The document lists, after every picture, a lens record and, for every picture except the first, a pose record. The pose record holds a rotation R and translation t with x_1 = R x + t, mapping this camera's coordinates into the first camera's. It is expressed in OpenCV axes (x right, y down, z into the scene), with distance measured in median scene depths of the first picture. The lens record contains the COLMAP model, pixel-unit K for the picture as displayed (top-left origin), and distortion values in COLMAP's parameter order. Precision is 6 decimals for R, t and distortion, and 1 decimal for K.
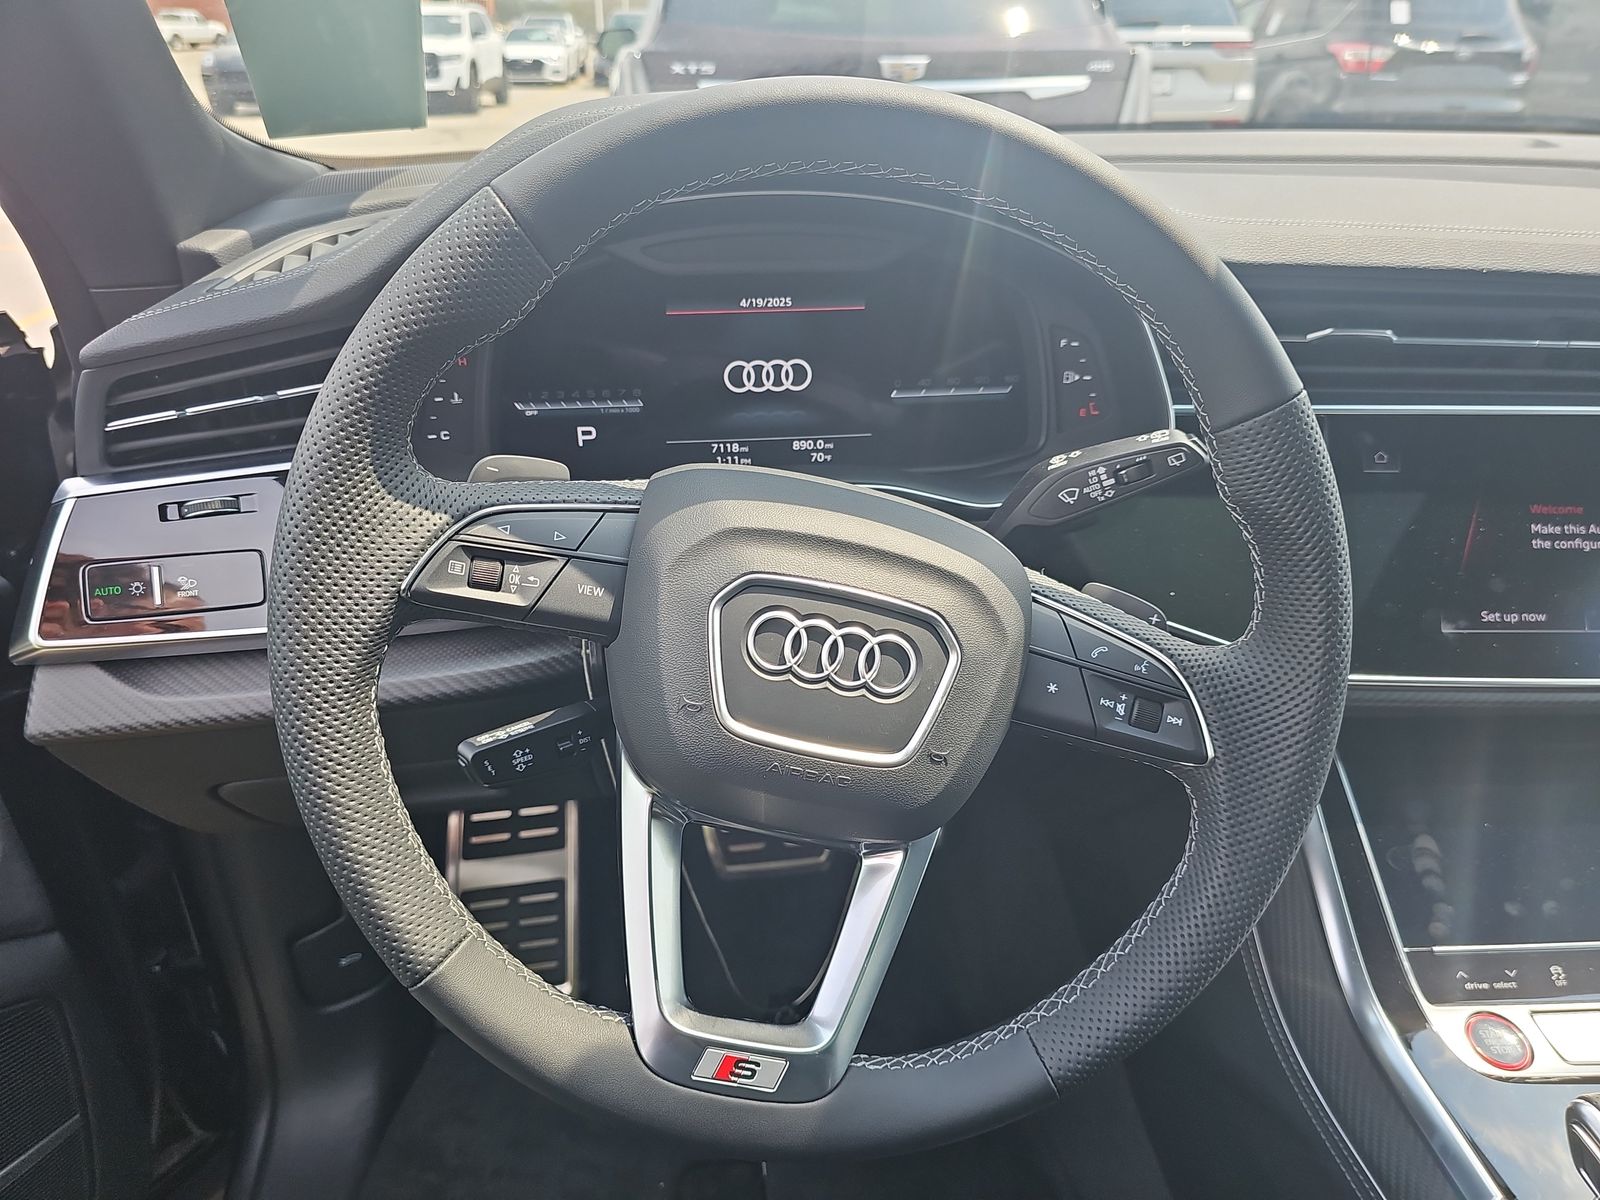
lens RADIAL K [[1048.8, 0, 800.0], [0, 1048.8, 600.0], [0, 0, 1]] dist [0.068494, -0.064235]
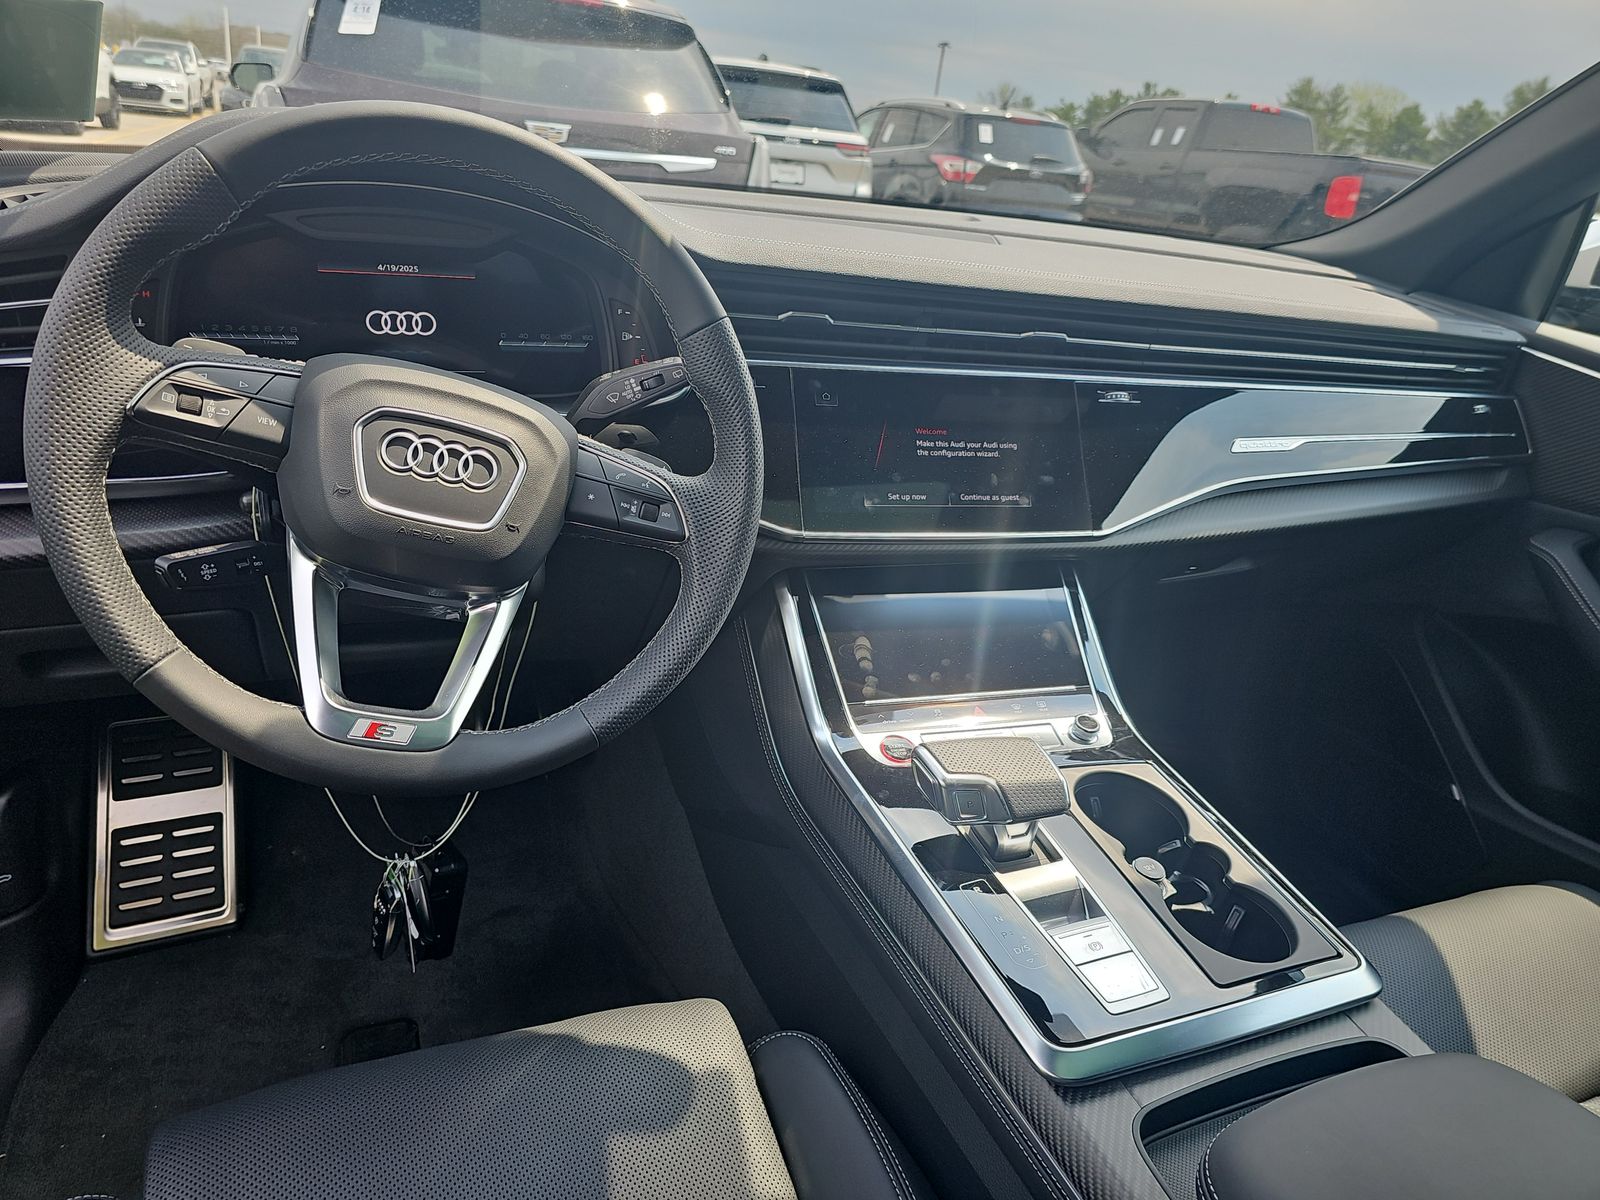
lens RADIAL K [[1077.6, 0, 800.0], [0, 1077.6, 600.0], [0, 0, 1]] dist [0.055308, -0.040012]
pose [[0.956804, -0.023243, 0.289803, 0.049501], [0.043098, 0.997125, -0.062318, 0.268931], [-0.287521, 0.072116, 0.955055, -0.485801]]
